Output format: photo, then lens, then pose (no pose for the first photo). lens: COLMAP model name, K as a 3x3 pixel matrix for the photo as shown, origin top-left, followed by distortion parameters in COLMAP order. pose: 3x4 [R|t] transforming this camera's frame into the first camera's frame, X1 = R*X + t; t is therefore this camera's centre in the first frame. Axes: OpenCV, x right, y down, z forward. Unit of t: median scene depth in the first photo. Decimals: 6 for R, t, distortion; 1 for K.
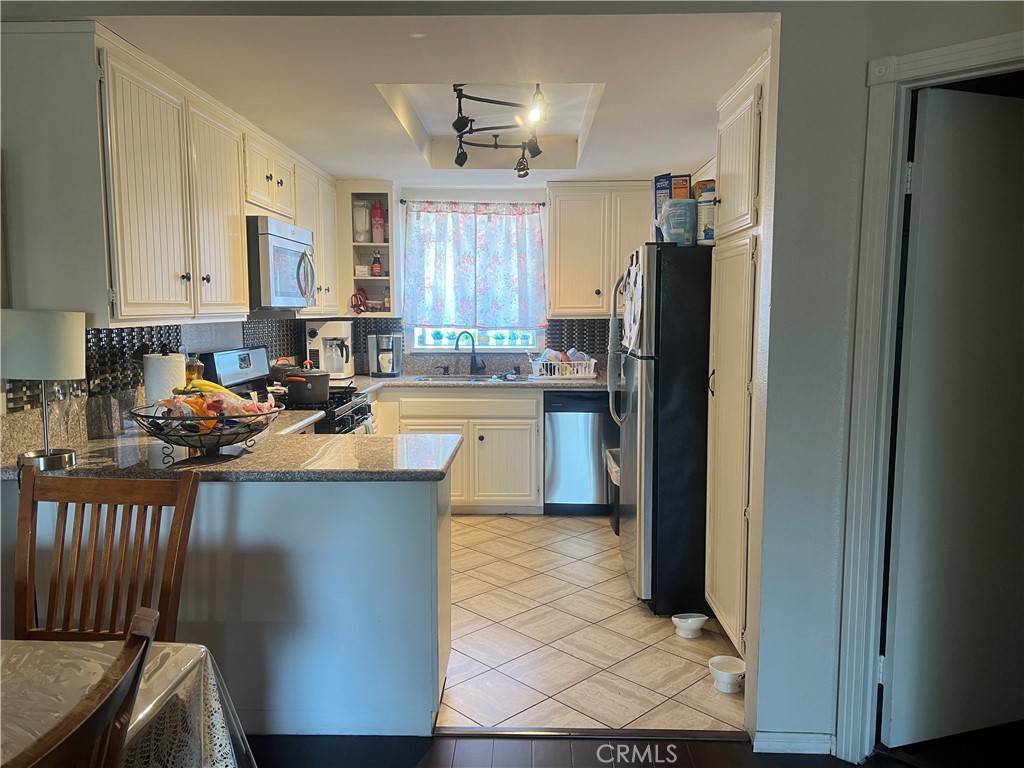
lens RADIAL K [[754.8, 0, 513.8], [0, 754.8, 381.4], [0, 0, 1]] dist [0.006758, 0.000880]
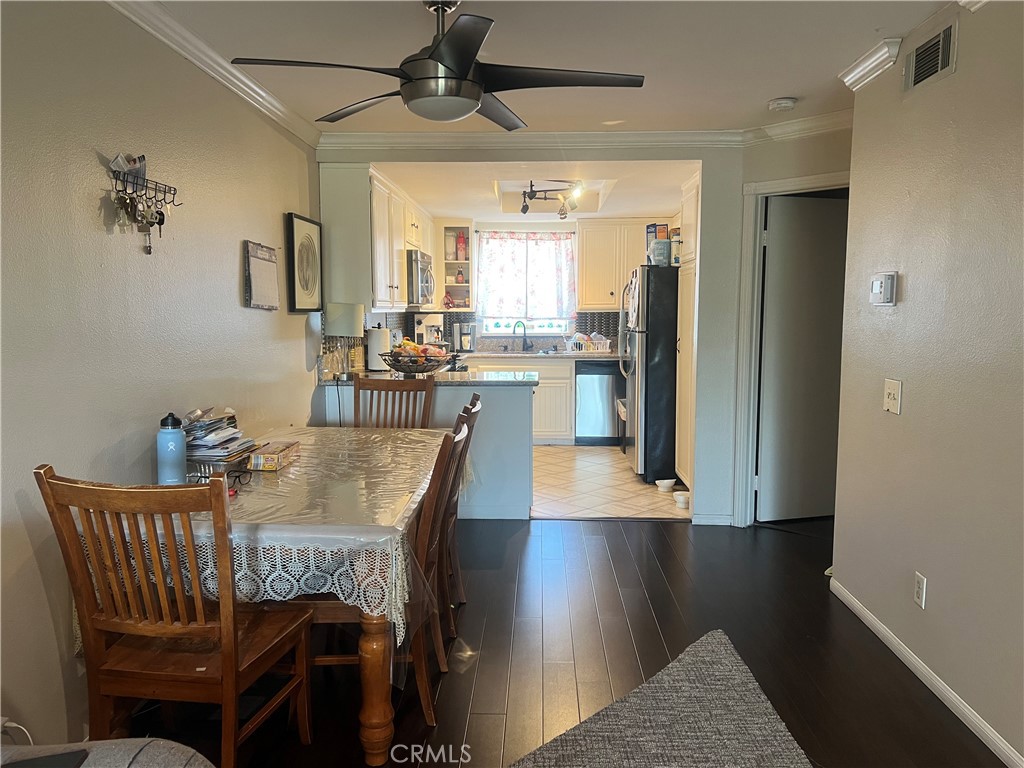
lens RADIAL K [[754.8, 0, 510.3], [0, 754.8, 391.5], [0, 0, 1]] dist [0.006758, 0.000880]
pose [[0.999865, -0.001417, -0.016359, -0.064413], [0.001602, 0.999935, 0.011306, 0.057390], [0.016341, -0.011330, 0.999802, -0.493425]]
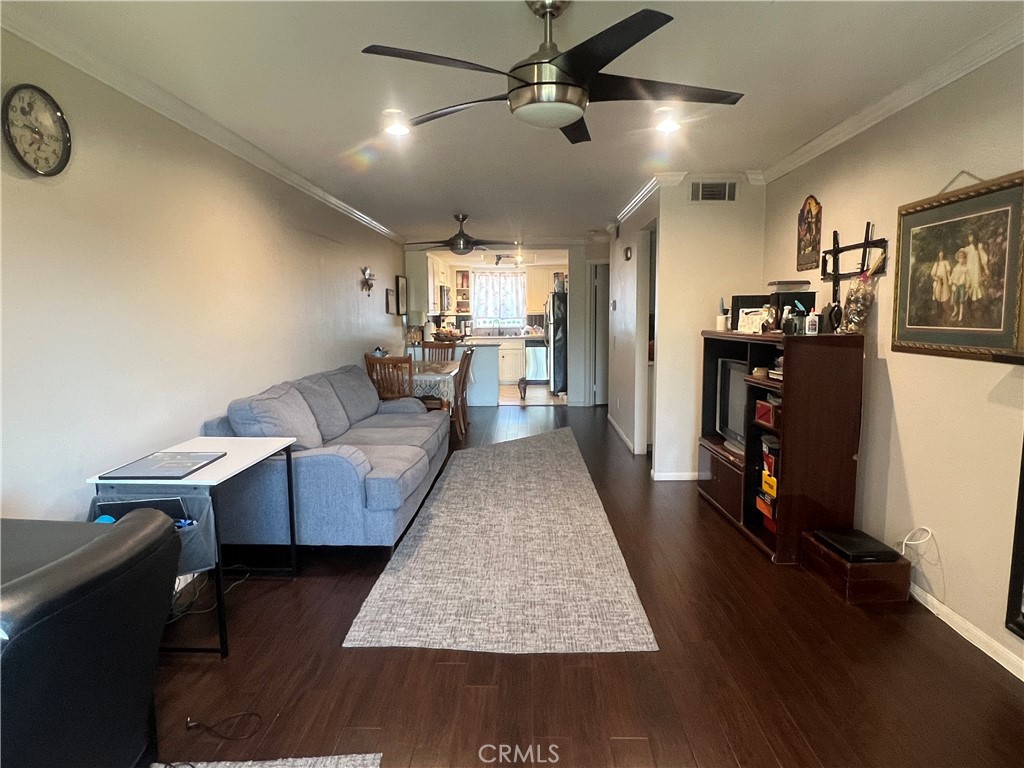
lens RADIAL K [[644.9, 0, 513.2], [0, 644.9, 382.3], [0, 0, 1]] dist [-0.003680, -0.000037]
pose [[0.999930, -0.011792, -0.000854, -0.005513], [0.011800, 0.999887, 0.009285, 0.150859], [0.000744, -0.009295, 0.999957, -1.442450]]
